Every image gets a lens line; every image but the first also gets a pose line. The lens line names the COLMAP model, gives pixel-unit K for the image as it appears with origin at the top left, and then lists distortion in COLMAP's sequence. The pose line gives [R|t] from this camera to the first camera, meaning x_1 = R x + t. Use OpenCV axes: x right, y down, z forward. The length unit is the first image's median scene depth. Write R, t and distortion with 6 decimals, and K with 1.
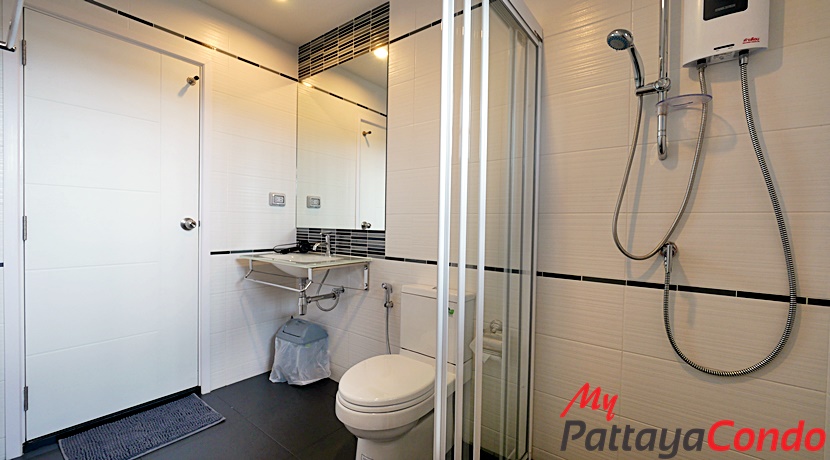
lens RADIAL K [[339.7, 0, 410.9], [0, 339.7, 230.6], [0, 0, 1]] dist [-0.013157, -0.000125]
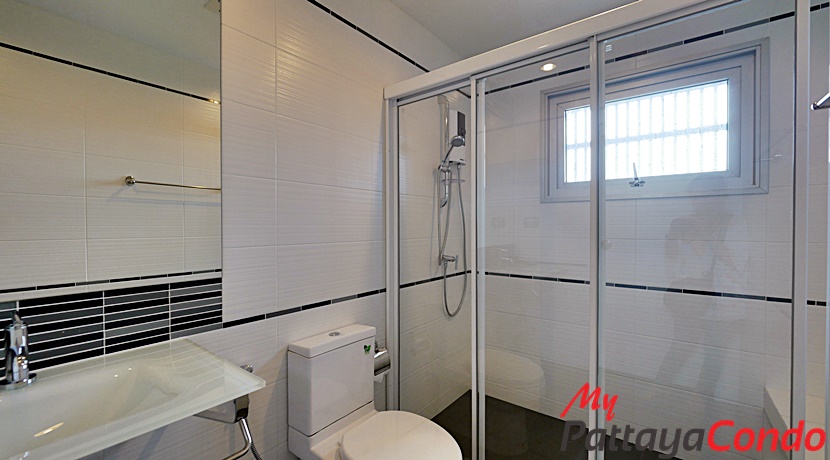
lens RADIAL K [[345.5, 0, 415.7], [0, 345.5, 241.0], [0, 0, 1]] dist [-0.000757, -0.000057]
pose [[-0.015805, -0.060692, 0.998031, -0.646967], [0.017789, 0.997981, 0.060970, -0.089961], [-0.999717, 0.018718, -0.014694, 0.682545]]
